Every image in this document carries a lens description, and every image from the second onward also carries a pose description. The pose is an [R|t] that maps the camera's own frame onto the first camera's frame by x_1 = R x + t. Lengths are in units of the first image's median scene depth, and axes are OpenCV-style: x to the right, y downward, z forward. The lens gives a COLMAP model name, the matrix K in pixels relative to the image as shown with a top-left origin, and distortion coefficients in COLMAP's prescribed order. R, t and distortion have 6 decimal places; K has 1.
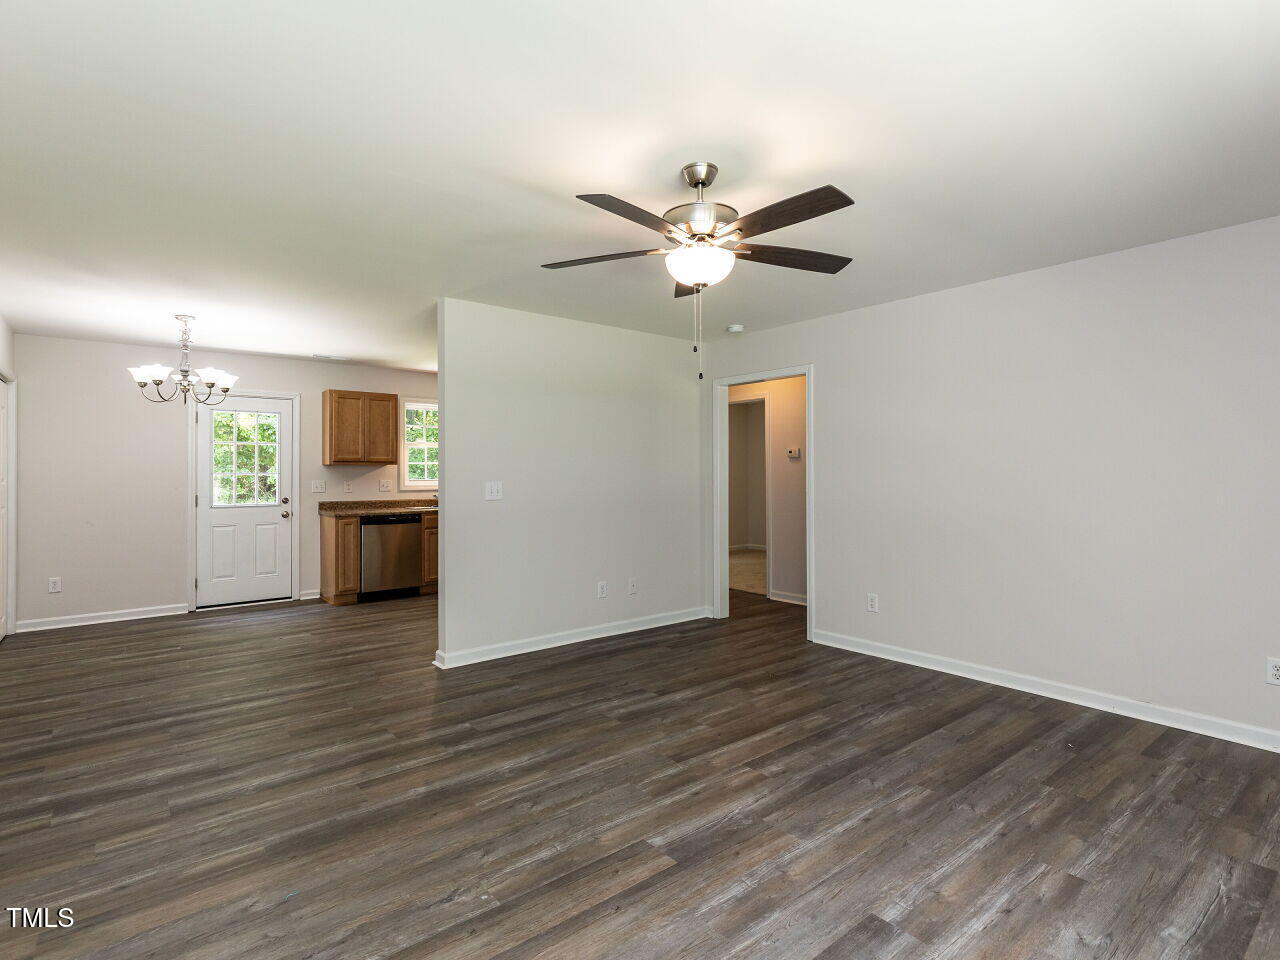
lens RADIAL K [[652.1, 0, 640.2], [0, 652.1, 466.5], [0, 0, 1]] dist [0.008936, -0.003426]
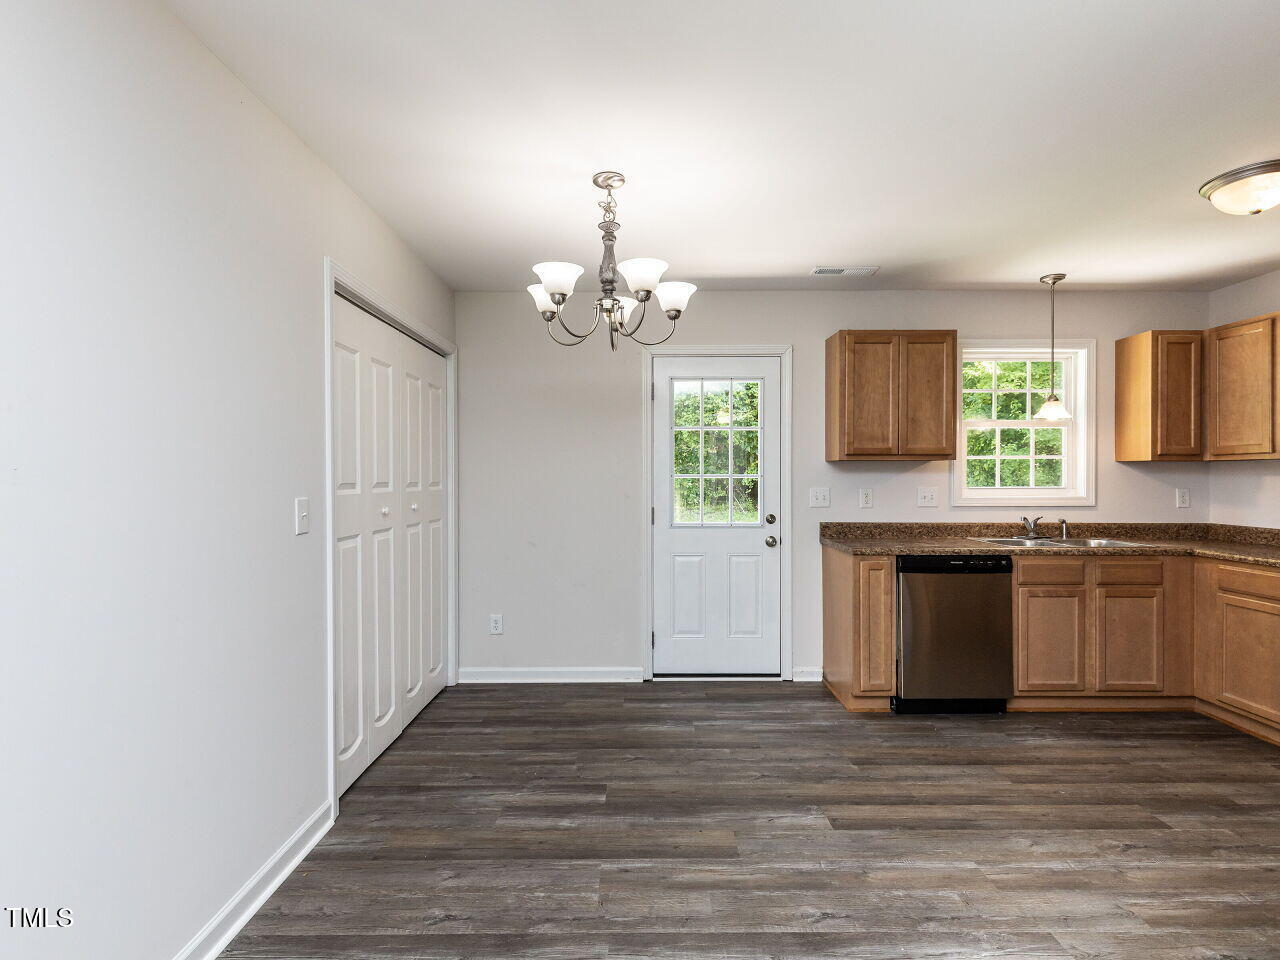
lens RADIAL K [[665.7, 0, 626.8], [0, 665.7, 478.7], [0, 0, 1]] dist [0.004719, -0.001712]
pose [[0.769296, 0.005919, -0.638866, -0.241267], [0.004911, 0.999873, 0.015177, 0.003148], [0.638874, -0.014813, 0.769169, 0.421017]]
